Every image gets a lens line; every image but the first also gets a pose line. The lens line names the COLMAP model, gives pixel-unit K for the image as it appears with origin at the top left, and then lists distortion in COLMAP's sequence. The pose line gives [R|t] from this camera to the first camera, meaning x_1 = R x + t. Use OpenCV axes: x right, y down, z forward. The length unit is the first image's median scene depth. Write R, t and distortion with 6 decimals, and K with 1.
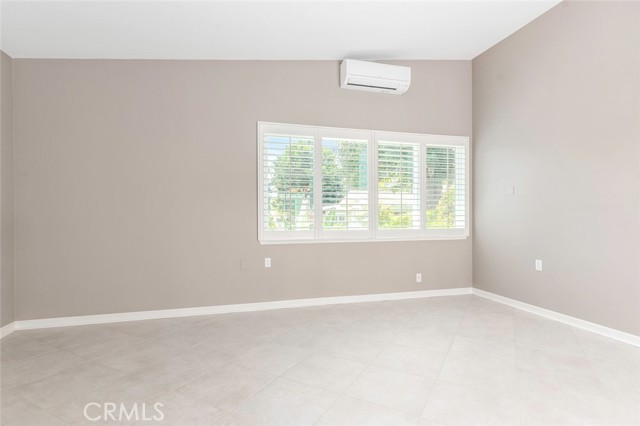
lens RADIAL K [[330.6, 0, 321.5], [0, 330.6, 216.9], [0, 0, 1]] dist [0.008292, 0.000446]
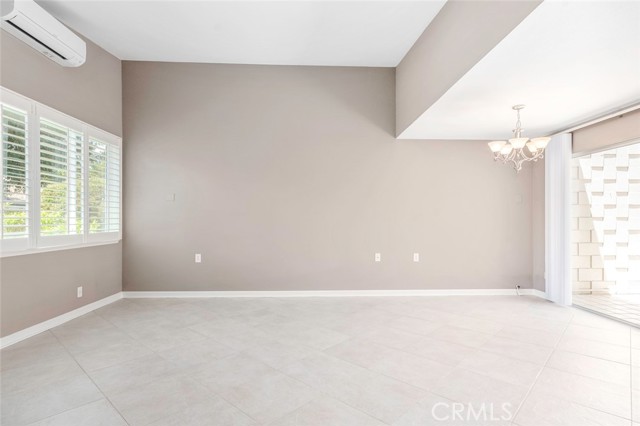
lens RADIAL K [[330.6, 0, 321.5], [0, 330.6, 216.9], [0, 0, 1]] dist [0.008292, 0.000446]
pose [[0.231005, 0.010040, 0.972901, -0.391371], [-0.004192, 0.999948, -0.009324, -0.001930], [-0.972943, -0.001925, 0.231035, 0.208315]]
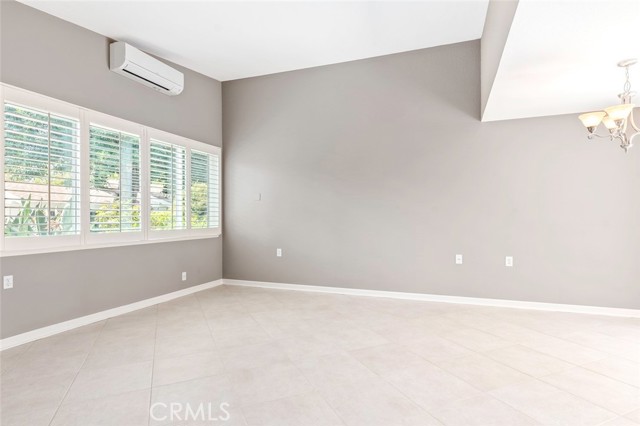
lens RADIAL K [[340.6, 0, 323.5], [0, 340.6, 212.5], [0, 0, 1]] dist [0.004776, 0.000380]
pose [[0.588913, 0.011001, 0.808122, -0.316424], [0.000067, 0.999907, -0.013660, -0.001178], [-0.808196, 0.008098, 0.588857, 0.016598]]
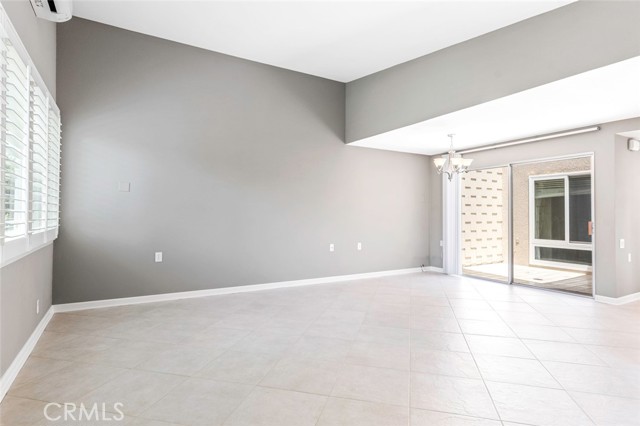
lens RADIAL K [[345.0, 0, 321.7], [0, 345.0, 208.9], [0, 0, 1]] dist [0.006822, 0.000525]
pose [[-0.255923, 0.013269, 0.966606, -0.519207], [-0.008501, 0.999836, -0.015976, -0.002699], [-0.966660, -0.012306, -0.255768, 0.640502]]
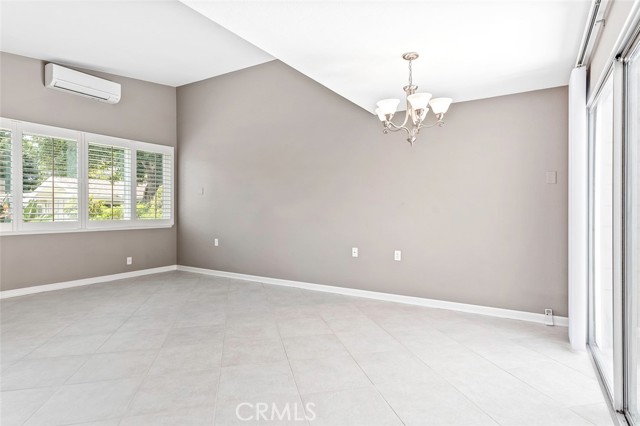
lens RADIAL K [[345.0, 0, 321.7], [0, 345.0, 208.9], [0, 0, 1]] dist [0.006822, 0.000525]
pose [[0.730146, 0.004023, 0.683279, -0.051127], [-0.004103, 0.999990, -0.001503, -0.003537], [-0.683279, -0.001706, 0.730156, -0.382655]]
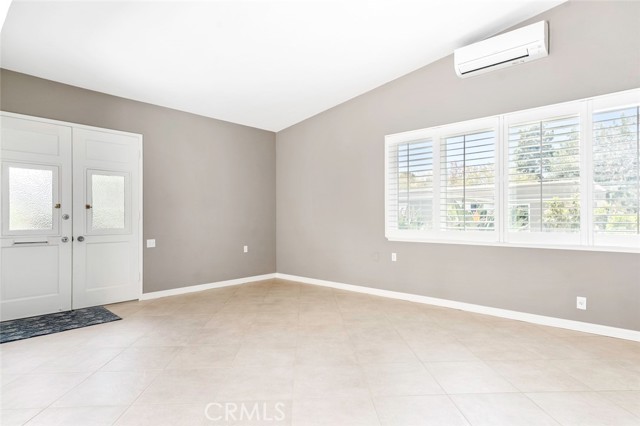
lens RADIAL K [[344.8, 0, 322.6], [0, 344.8, 218.4], [0, 0, 1]] dist [0.009423, 0.001956]
pose [[0.531571, 0.003711, -0.847006, 0.633745], [0.004699, 0.999962, 0.007330, -0.005509], [0.847001, -0.007877, 0.531534, 0.138258]]
